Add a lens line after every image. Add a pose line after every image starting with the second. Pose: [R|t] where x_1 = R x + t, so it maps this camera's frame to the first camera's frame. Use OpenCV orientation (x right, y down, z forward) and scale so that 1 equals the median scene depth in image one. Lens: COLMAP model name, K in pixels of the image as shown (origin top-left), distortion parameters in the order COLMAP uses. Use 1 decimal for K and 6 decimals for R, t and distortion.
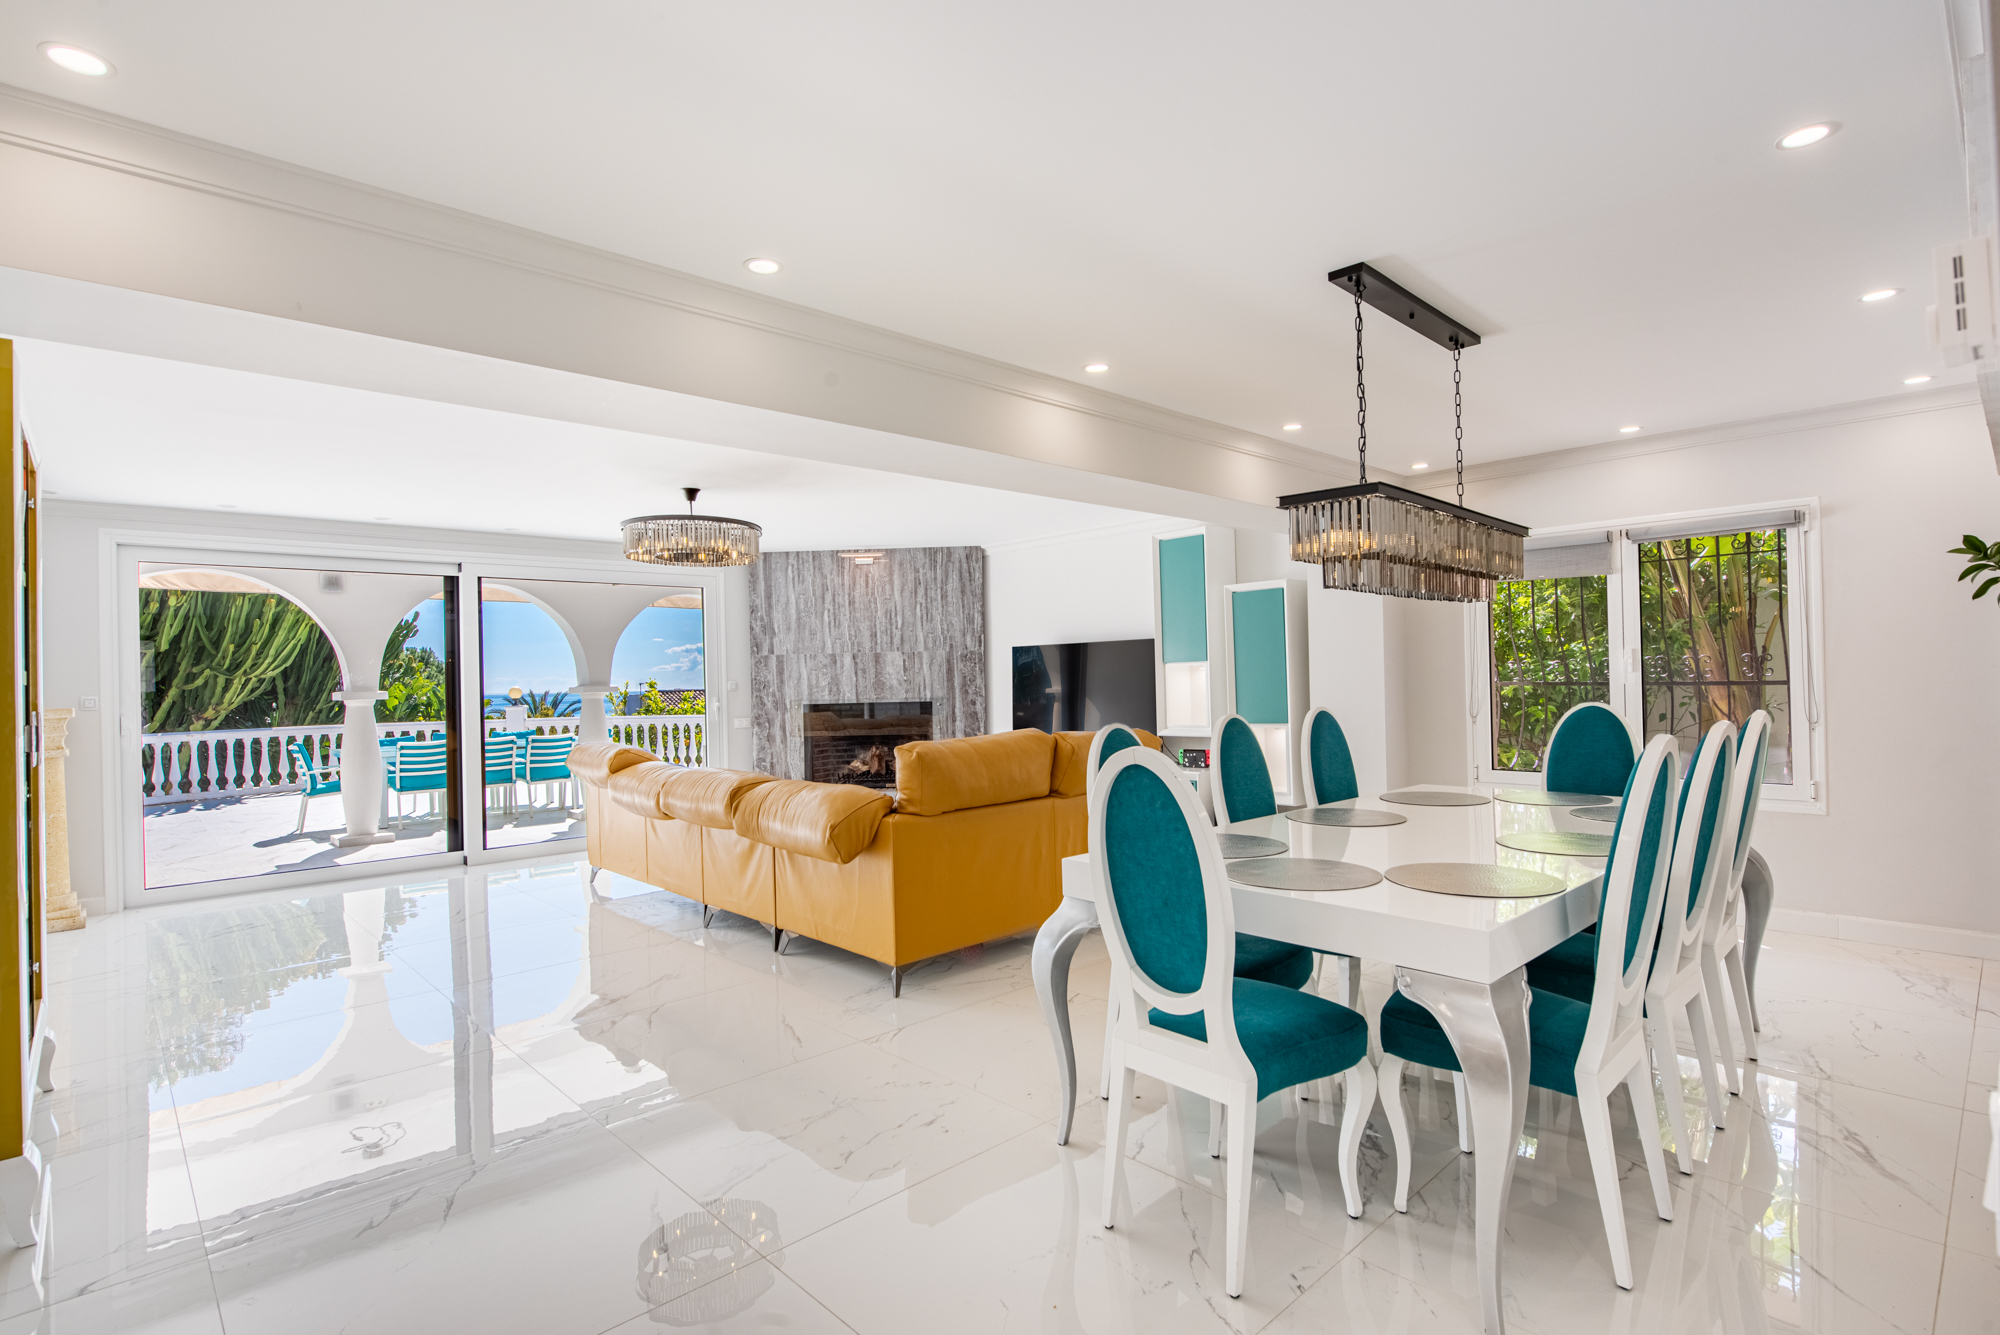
lens RADIAL K [[963.3, 0, 996.0], [0, 963.3, 664.8], [0, 0, 1]] dist [0.004215, 0.000455]
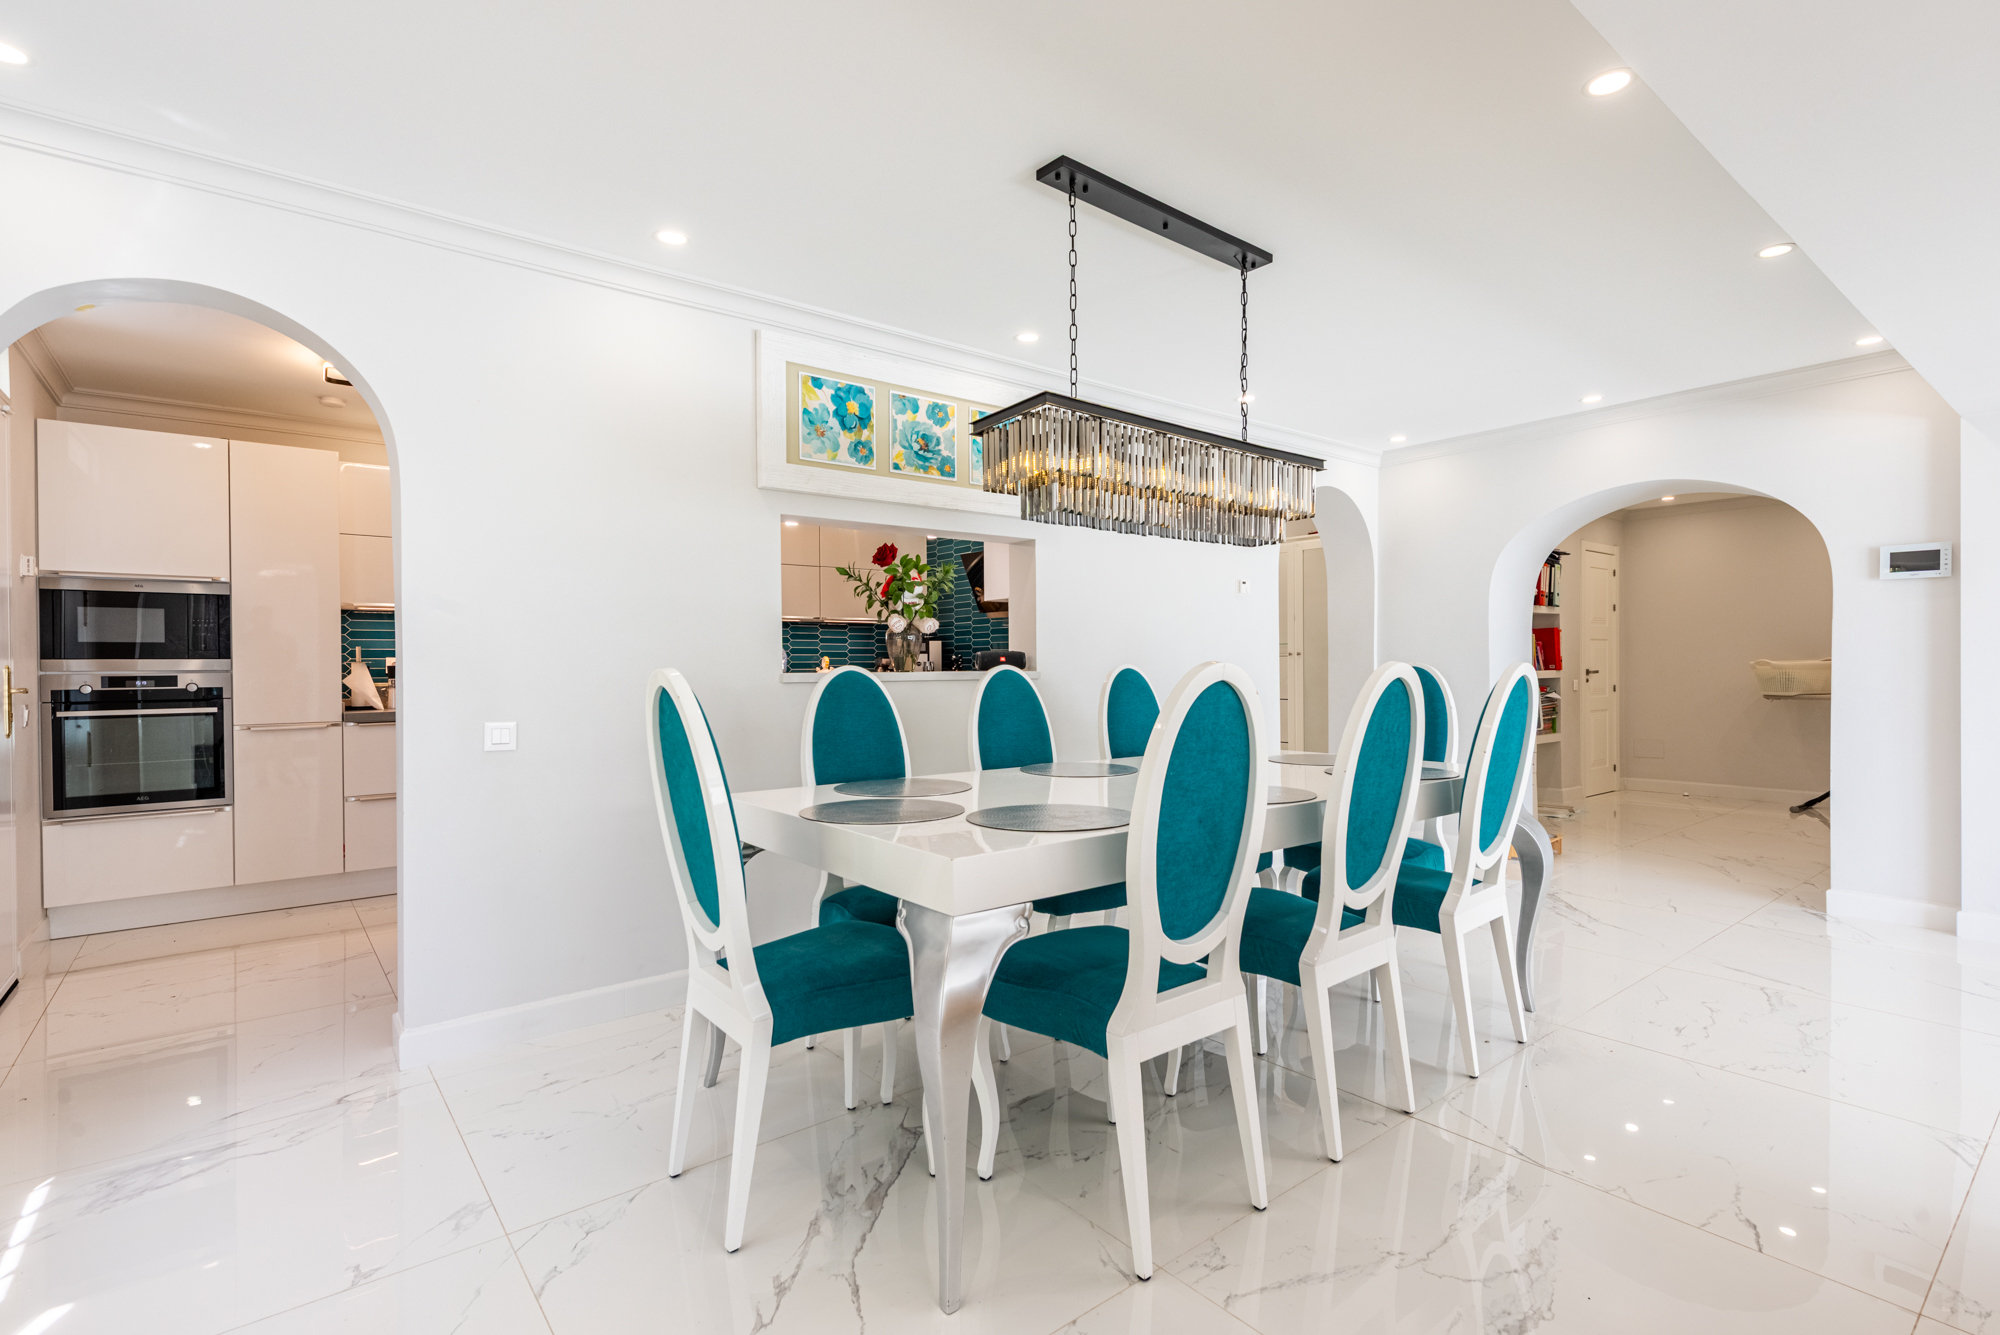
lens RADIAL K [[878.5, 0, 999.5], [0, 878.5, 682.9], [0, 0, 1]] dist [0.000507, -0.000548]
pose [[0.994375, 0.017770, -0.104416, 0.533544], [-0.015258, 0.999576, 0.024807, 0.083758], [0.104813, -0.023074, 0.994224, 0.196078]]
